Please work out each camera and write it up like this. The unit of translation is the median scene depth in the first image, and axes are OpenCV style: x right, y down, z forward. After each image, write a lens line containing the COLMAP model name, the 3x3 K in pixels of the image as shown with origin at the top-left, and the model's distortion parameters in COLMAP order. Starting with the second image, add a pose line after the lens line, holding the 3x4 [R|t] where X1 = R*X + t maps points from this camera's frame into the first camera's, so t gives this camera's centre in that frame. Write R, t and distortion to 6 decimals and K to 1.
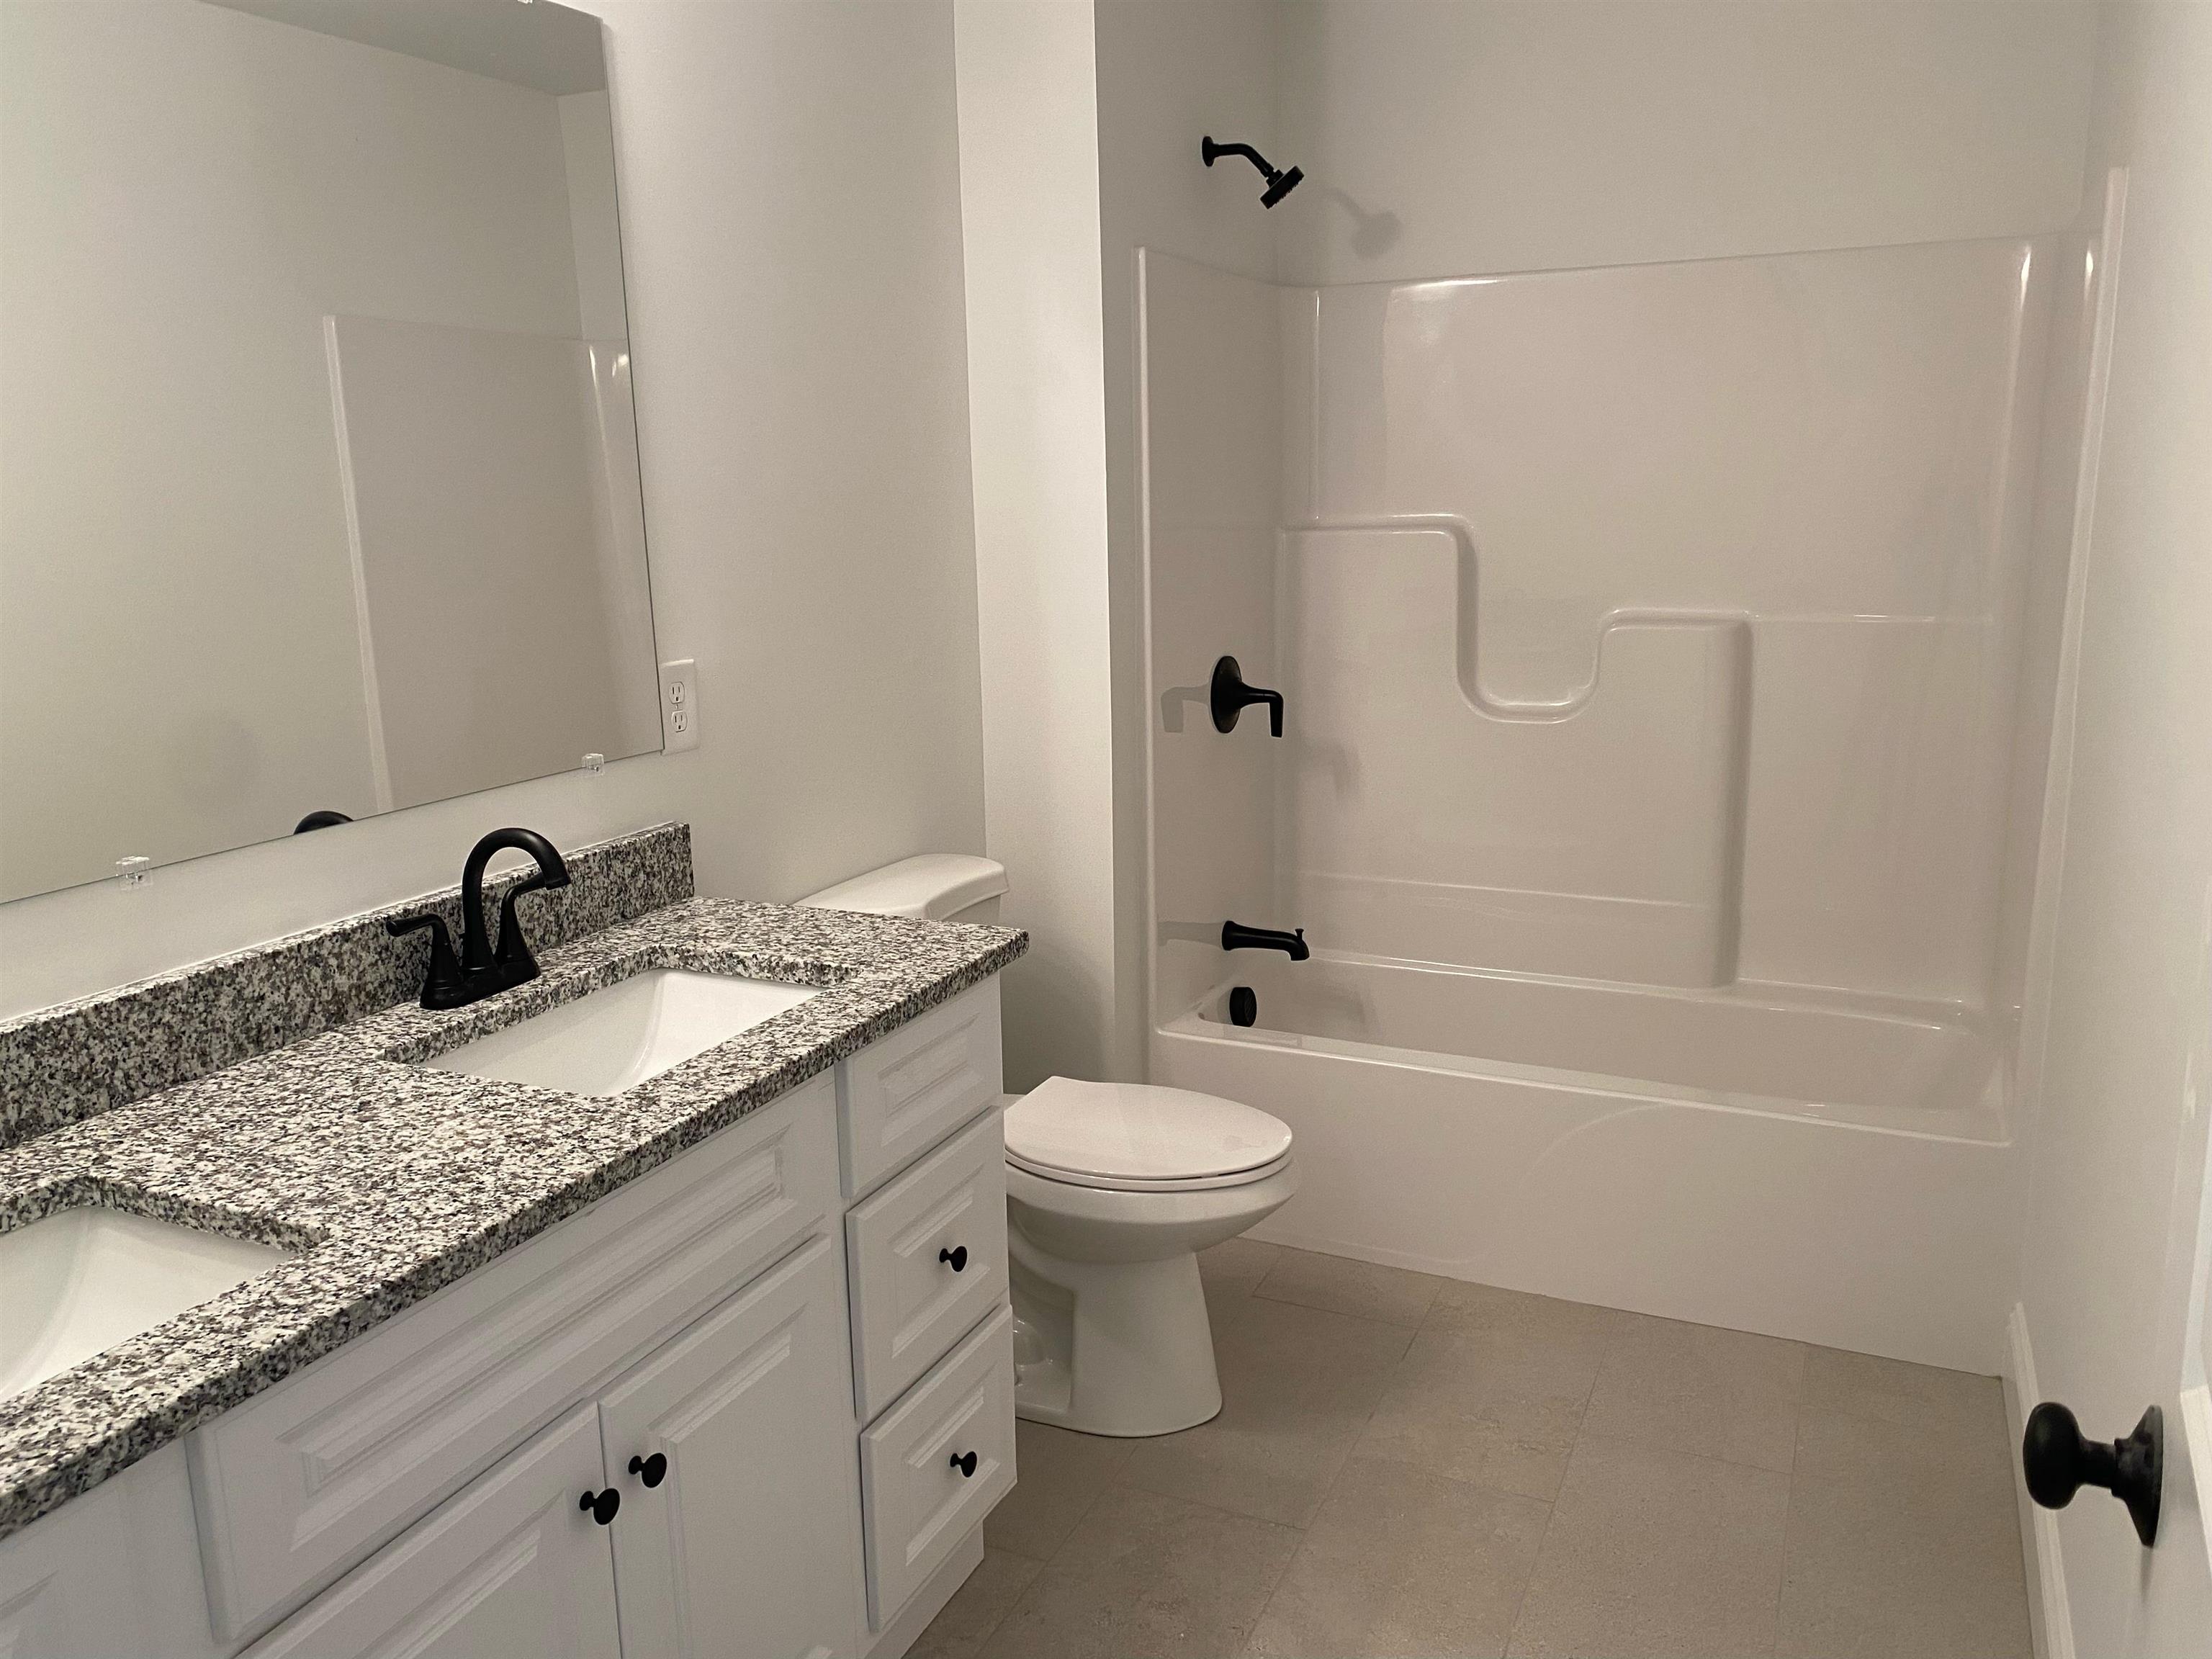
lens RADIAL K [[1688.9, 0, 1106.0], [0, 1688.9, 829.5], [0, 0, 1]] dist [0.068807, -0.104149]
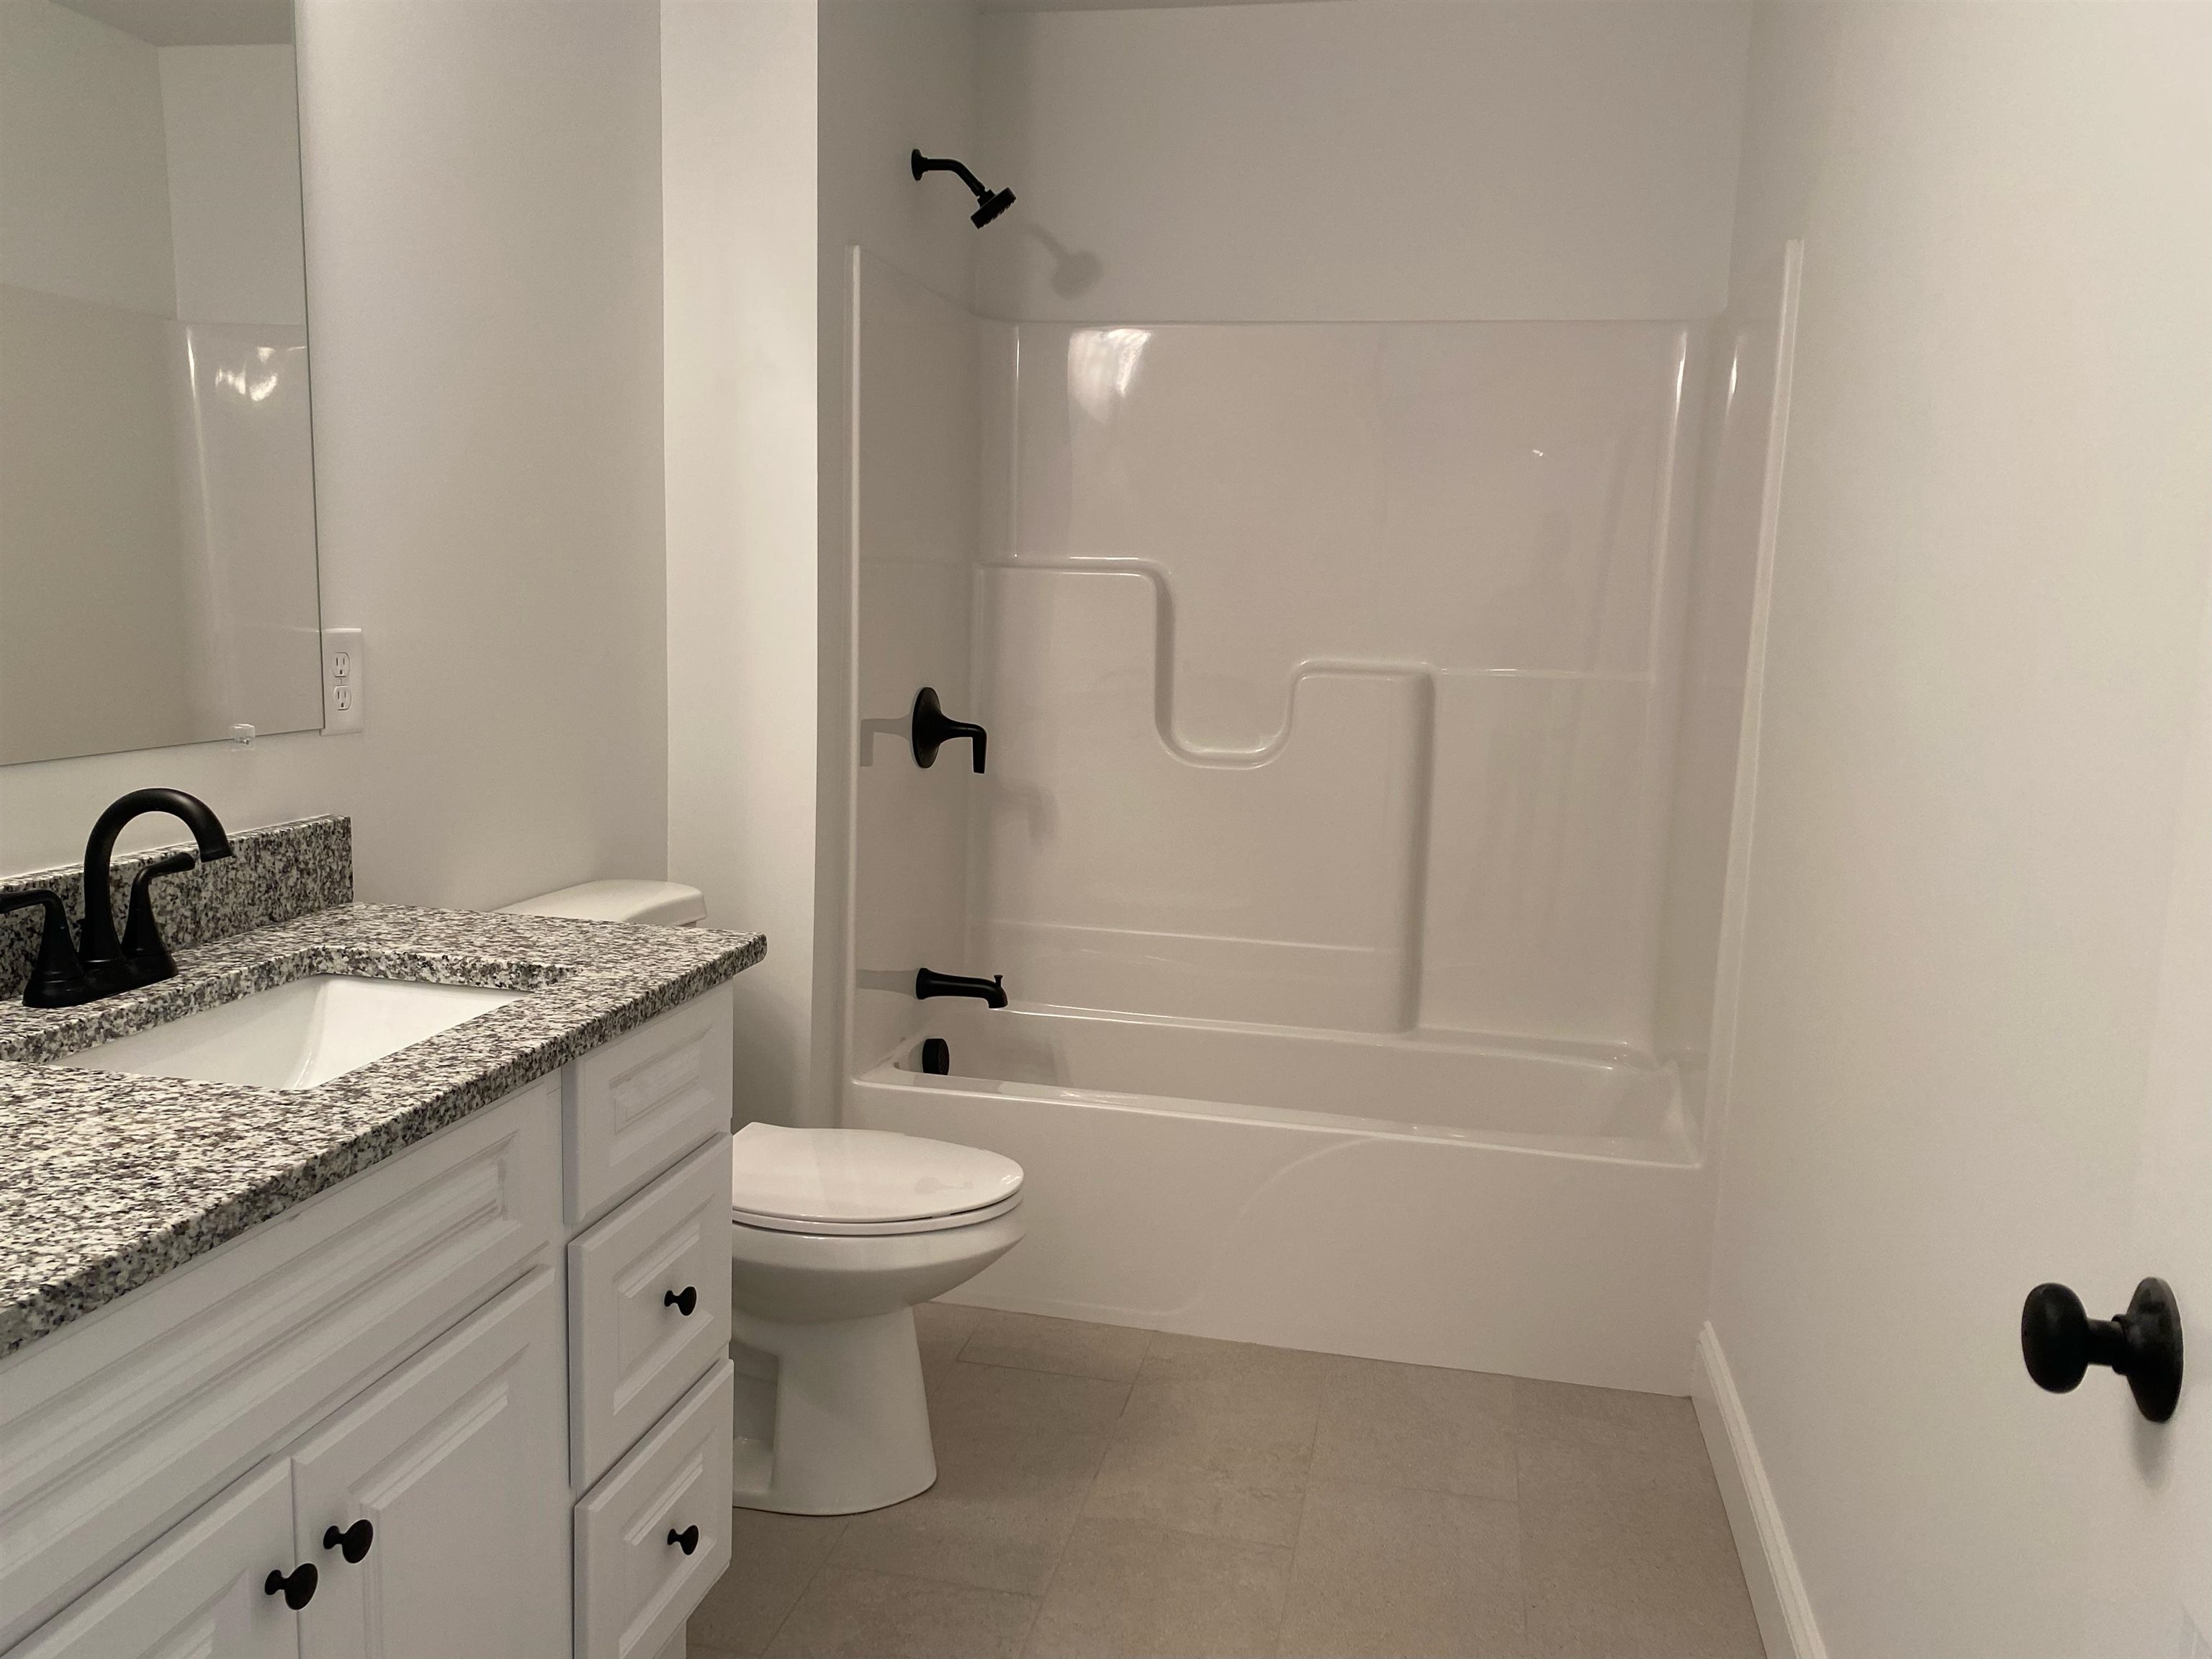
lens RADIAL K [[1730.8, 0, 1106.9], [0, 1730.8, 836.1], [0, 0, 1]] dist [-0.022891, 0.061592]
pose [[0.973191, 0.019960, 0.229130, -0.098681], [-0.006572, 0.998234, -0.059048, 0.074960], [-0.229904, 0.055959, 0.971603, 0.081549]]
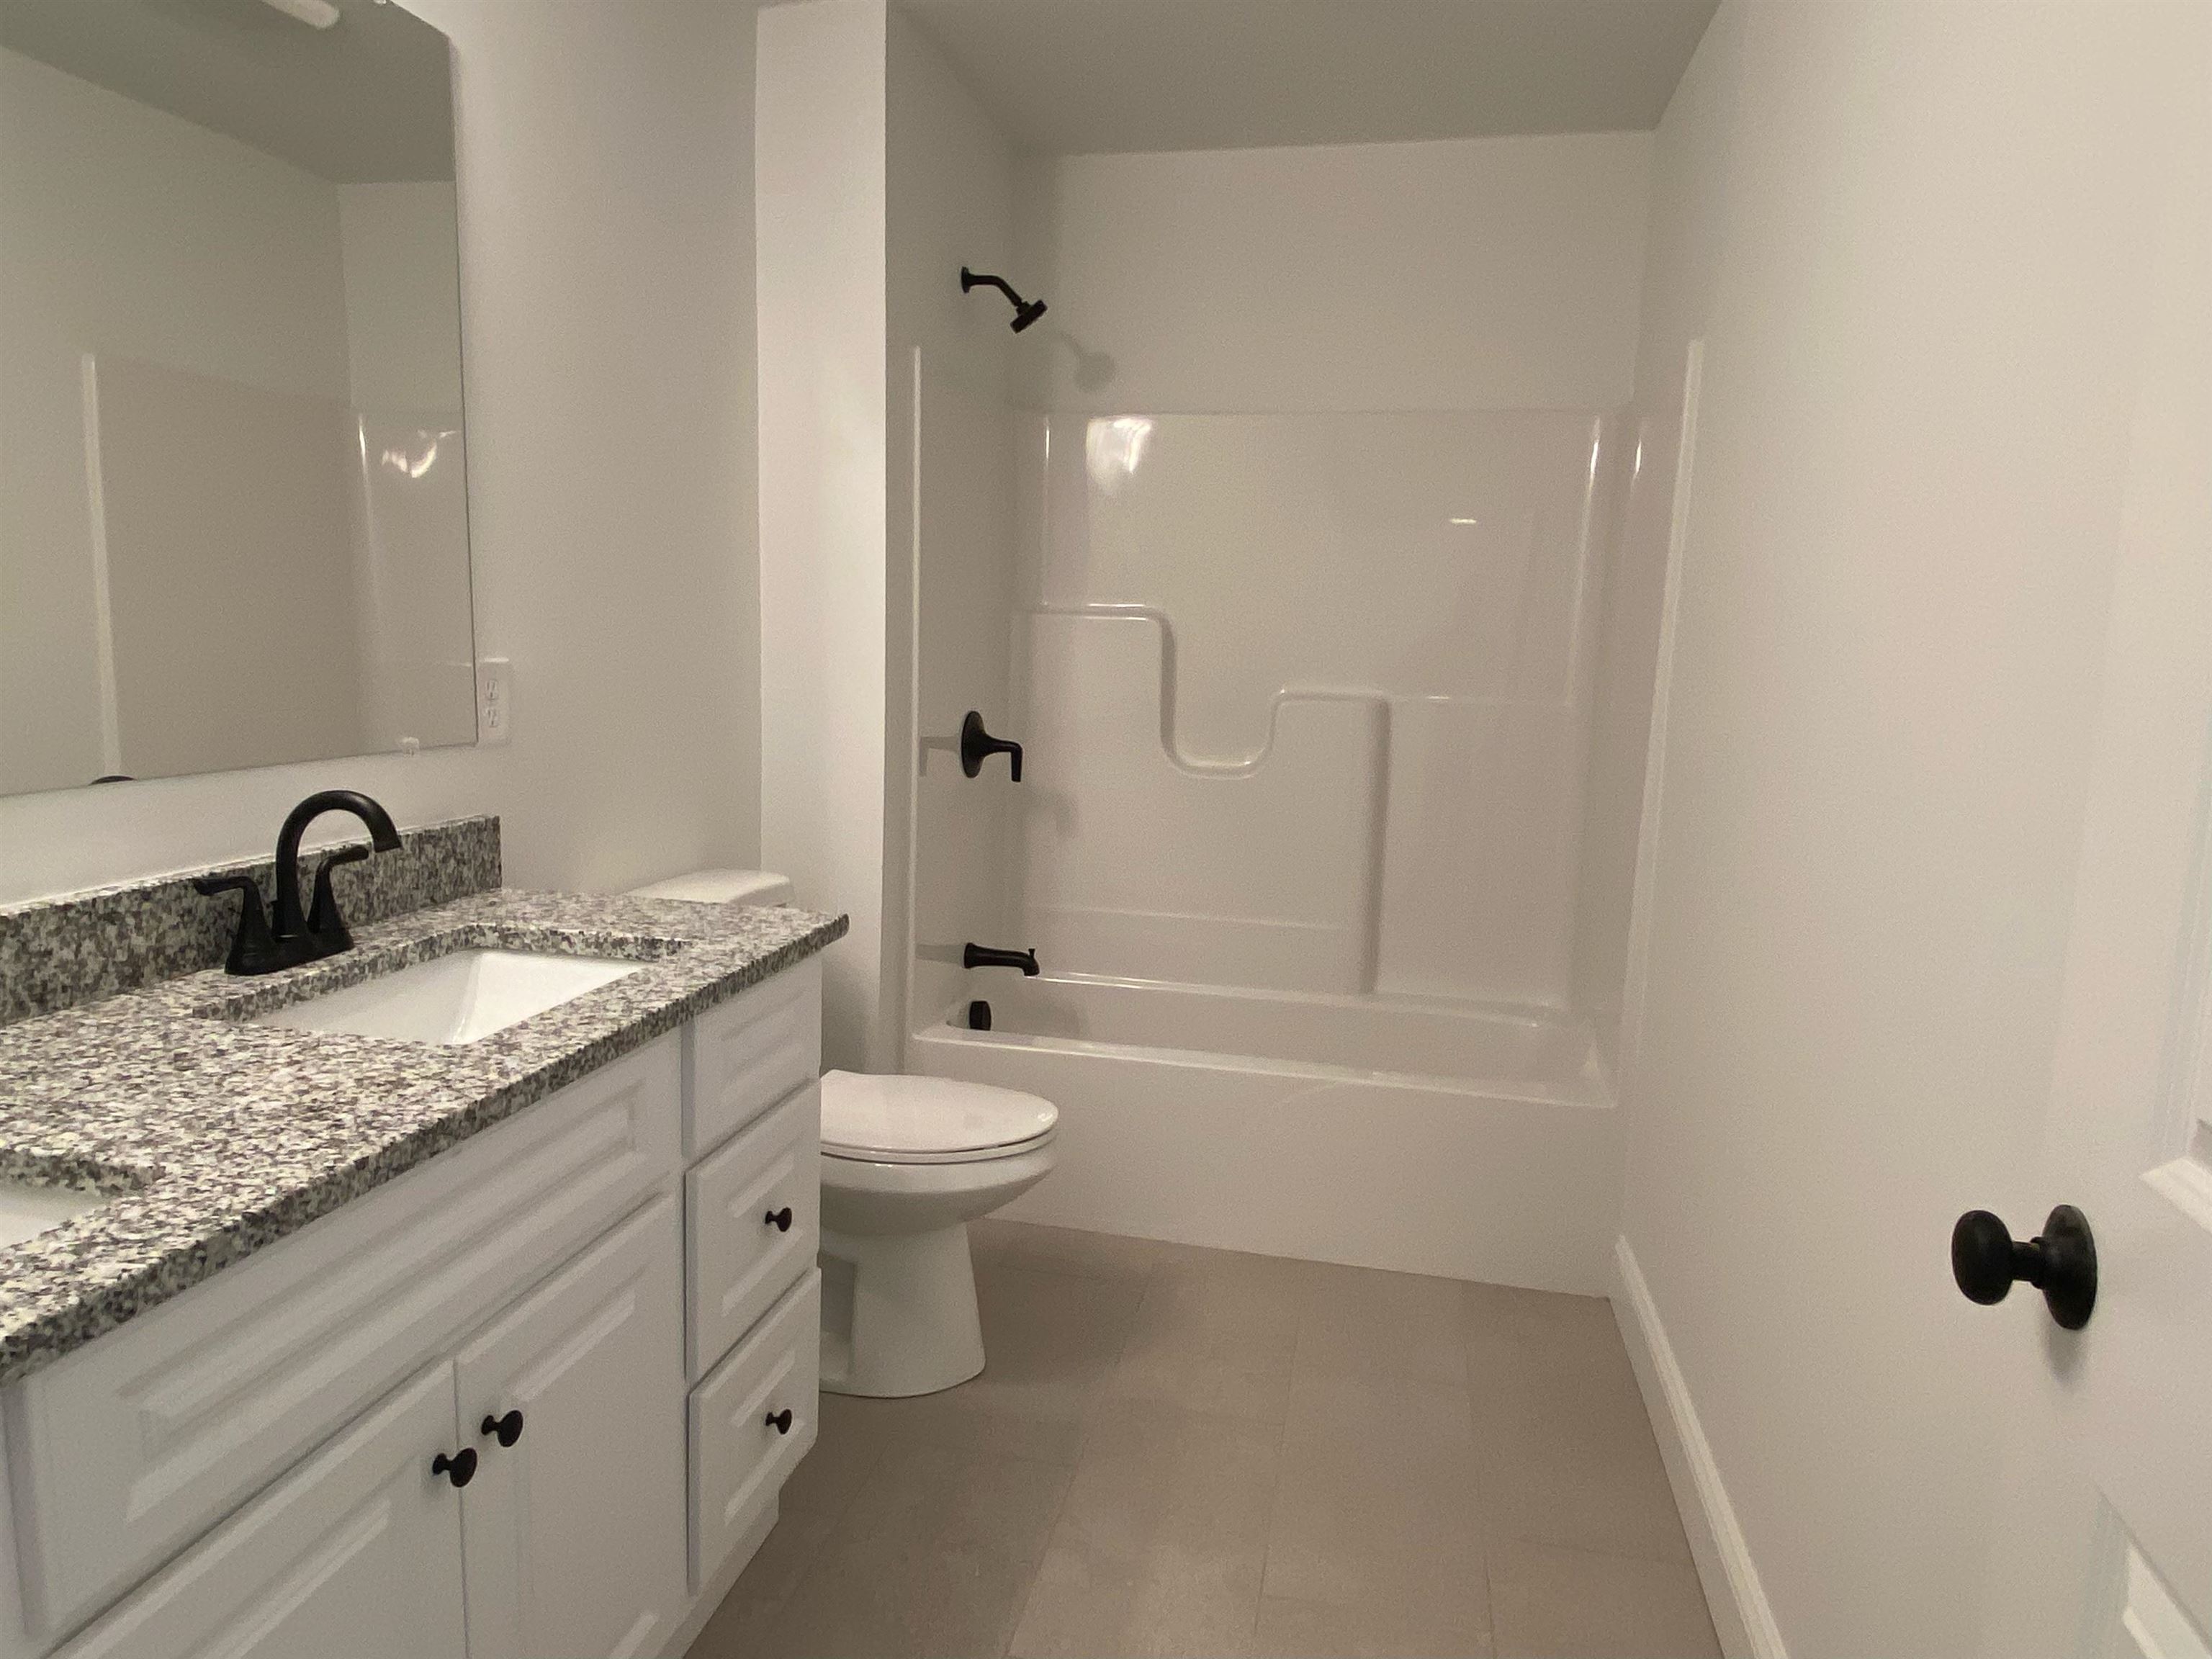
lens RADIAL K [[1393.5, 0, 1115.1], [0, 1393.5, 833.4], [0, 0, 1]] dist [0.053662, -0.057155]
pose [[0.971836, 0.020613, 0.234753, -0.111728], [-0.006348, 0.998095, -0.061360, 0.077201], [-0.235571, 0.058142, 0.970116, 0.113544]]
